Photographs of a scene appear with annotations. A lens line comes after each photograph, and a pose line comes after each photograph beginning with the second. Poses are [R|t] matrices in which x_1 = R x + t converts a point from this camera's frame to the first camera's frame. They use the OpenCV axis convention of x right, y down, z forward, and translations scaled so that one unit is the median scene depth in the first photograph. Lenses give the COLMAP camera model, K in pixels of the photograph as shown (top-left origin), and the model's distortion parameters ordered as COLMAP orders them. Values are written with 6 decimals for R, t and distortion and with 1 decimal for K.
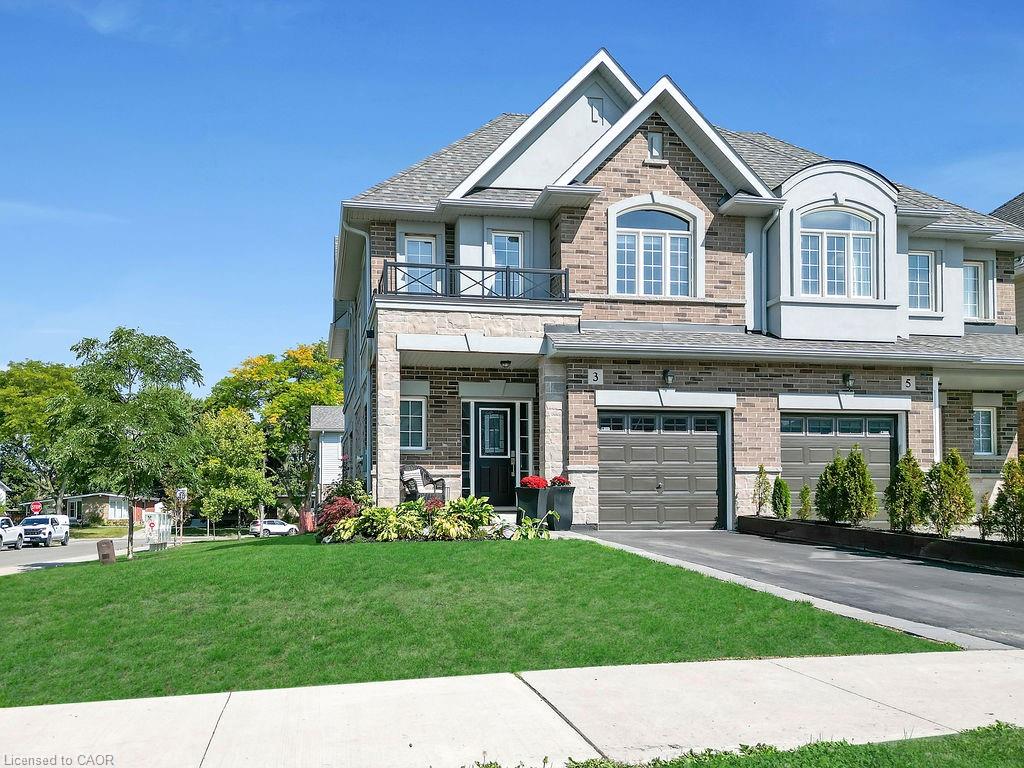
lens RADIAL K [[747.8, 0, 424.9], [0, 747.8, 484.3], [0, 0, 1]] dist [0.003666, 0.002322]
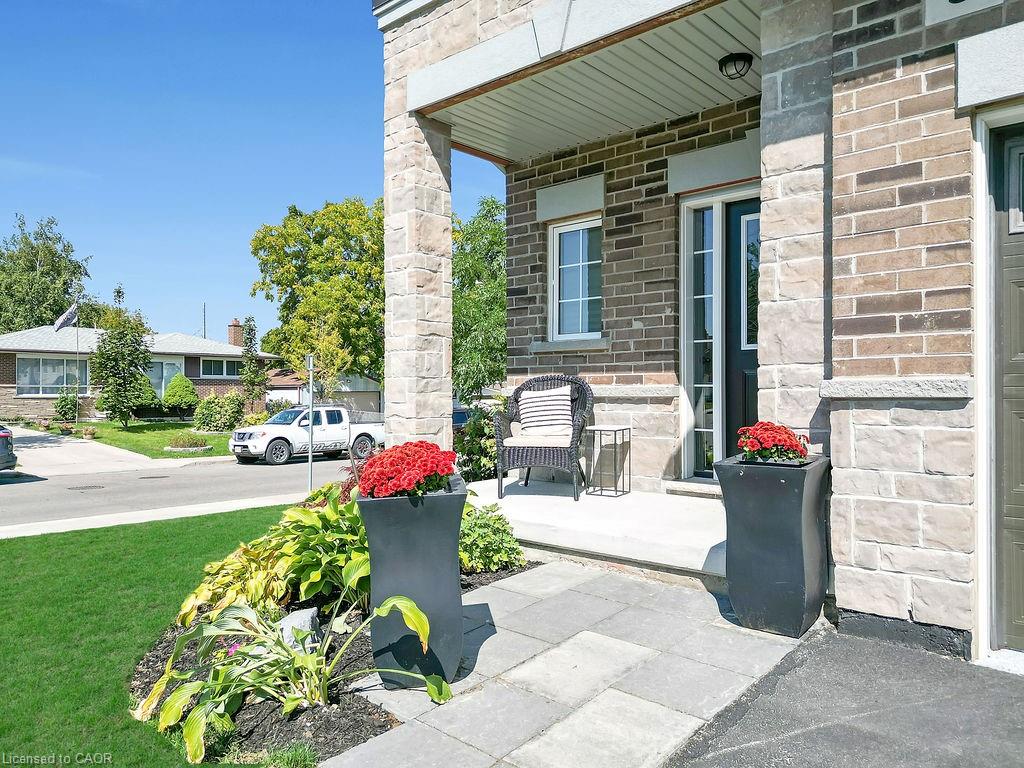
lens RADIAL K [[724.9, 0, 512.0], [0, 724.9, 384.0], [0, 0, 1]] dist [-0.000844, -0.001486]
pose [[0.638683, -0.001060, -0.769469, 0.295150], [0.015305, 0.999819, 0.011326, -0.026091], [0.769318, -0.019011, 0.638583, 0.719614]]
